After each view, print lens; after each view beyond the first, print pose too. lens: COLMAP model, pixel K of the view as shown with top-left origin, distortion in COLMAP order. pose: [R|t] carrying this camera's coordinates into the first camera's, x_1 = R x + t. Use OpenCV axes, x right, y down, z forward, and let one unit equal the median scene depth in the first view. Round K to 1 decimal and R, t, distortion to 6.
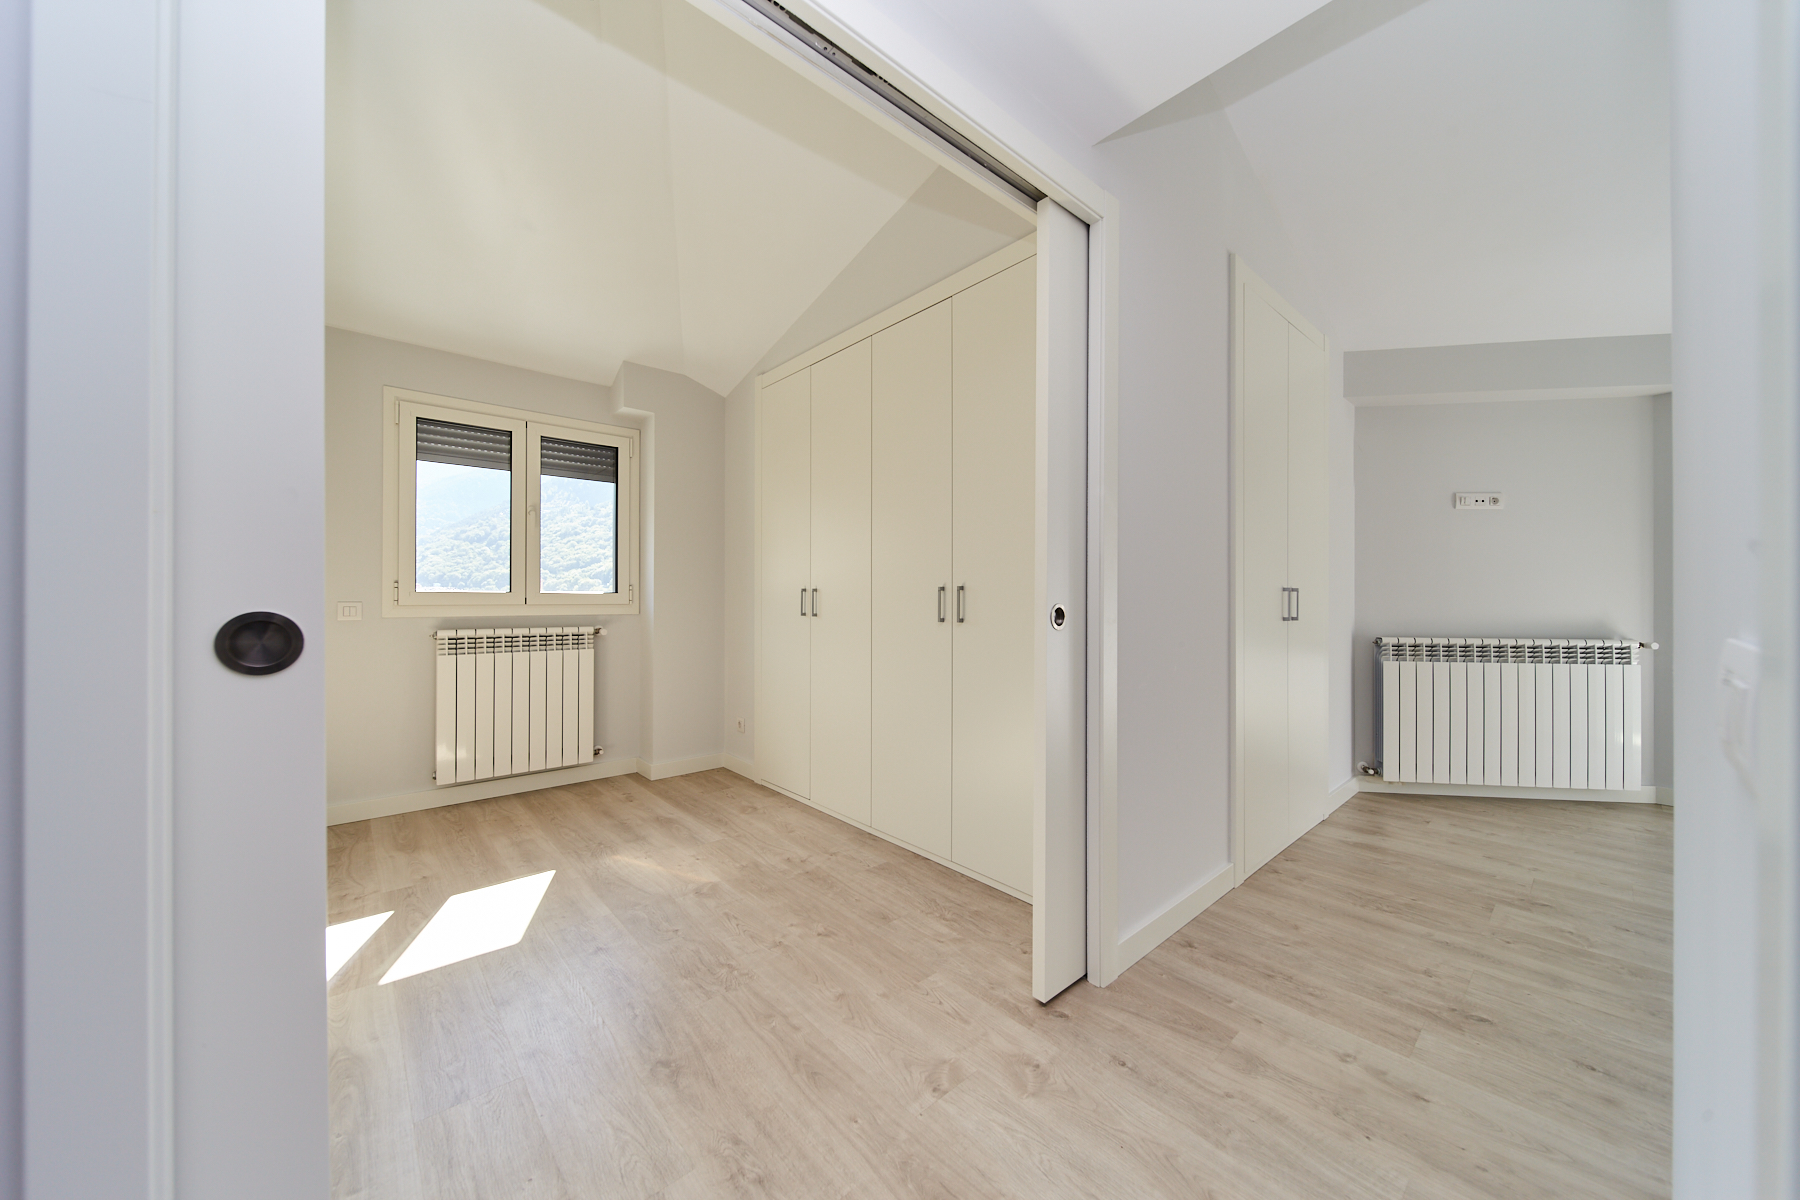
lens RADIAL K [[629.2, 0, 906.1], [0, 629.2, 607.2], [0, 0, 1]] dist [-0.001456, -0.000309]
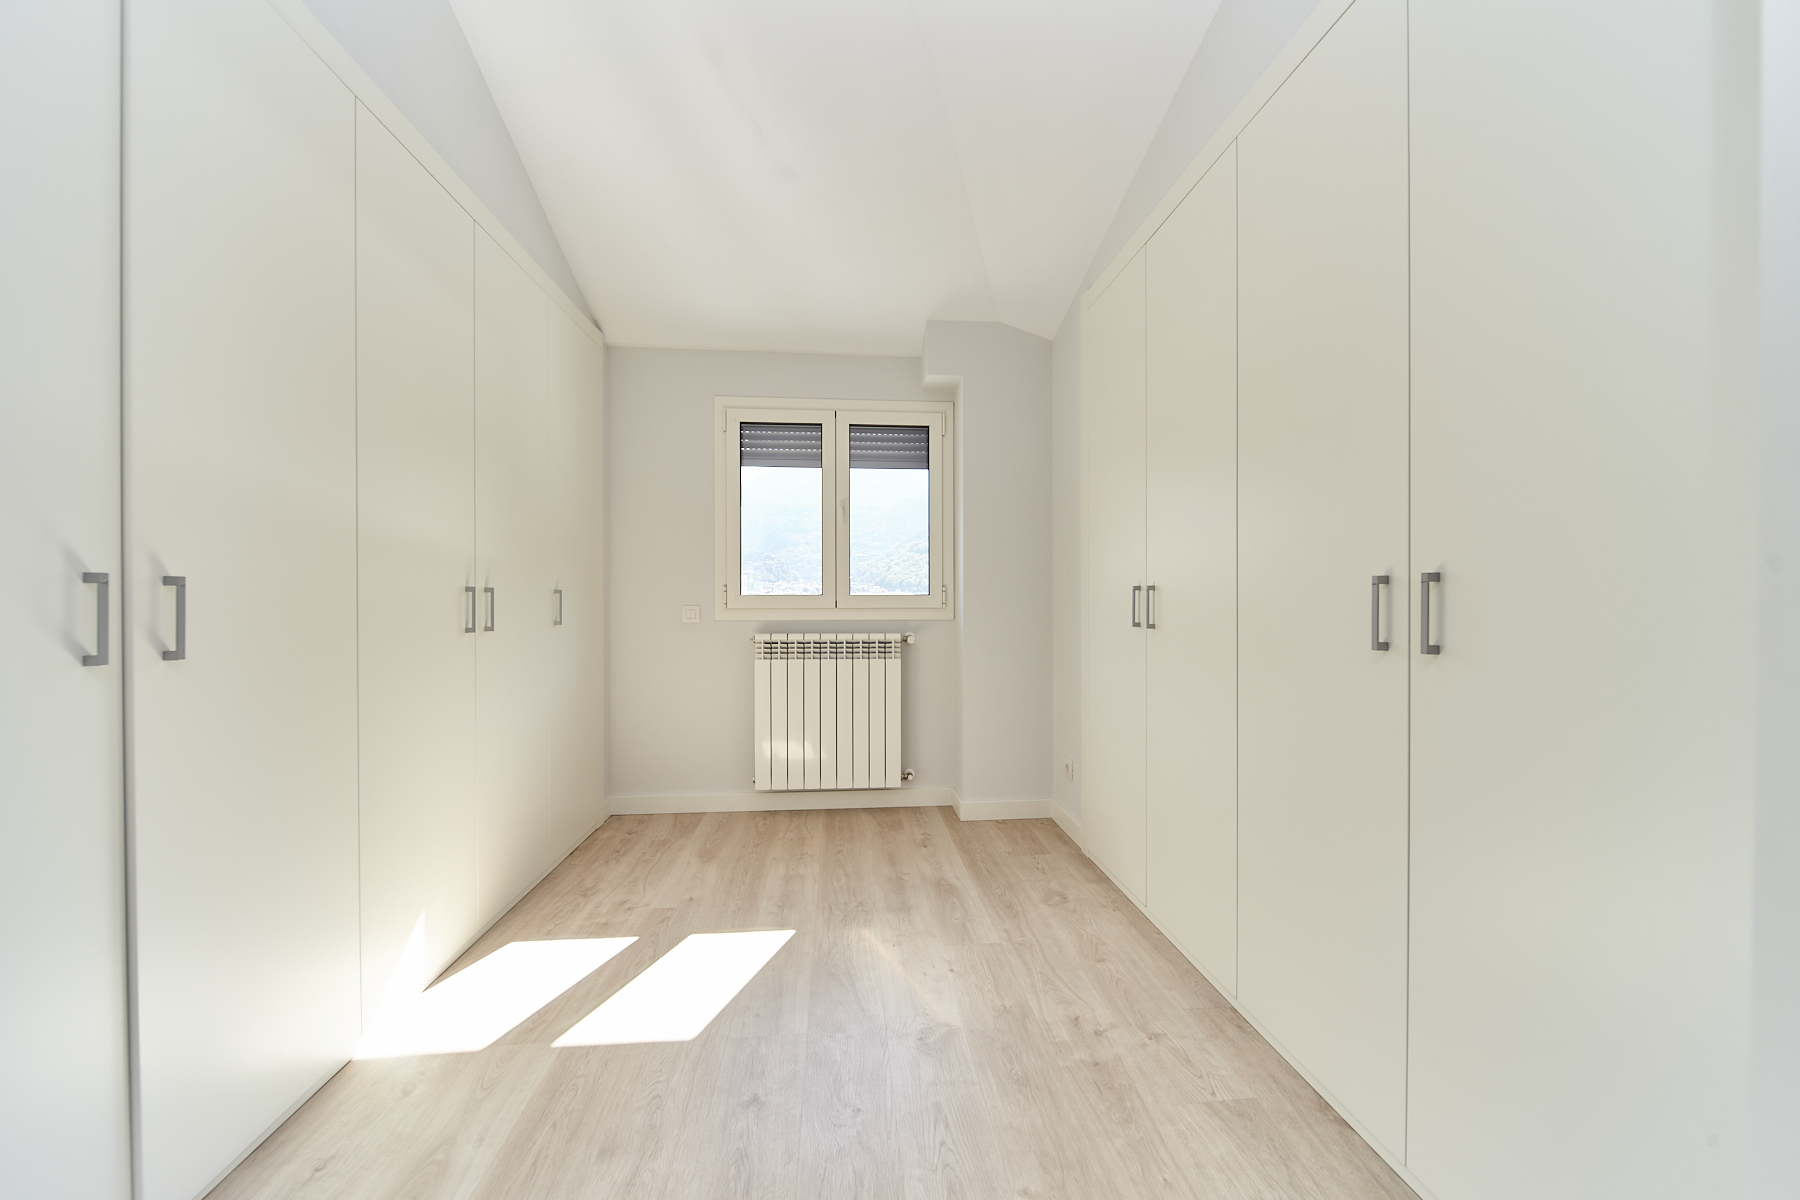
lens RADIAL K [[647.7, 0, 896.2], [0, 647.7, 605.2], [0, 0, 1]] dist [-0.001830, -0.000174]
pose [[0.800765, 0.001835, -0.598976, 0.042748], [-0.005904, 0.999971, -0.004830, -0.004550], [0.598950, 0.007404, 0.800752, 0.301898]]
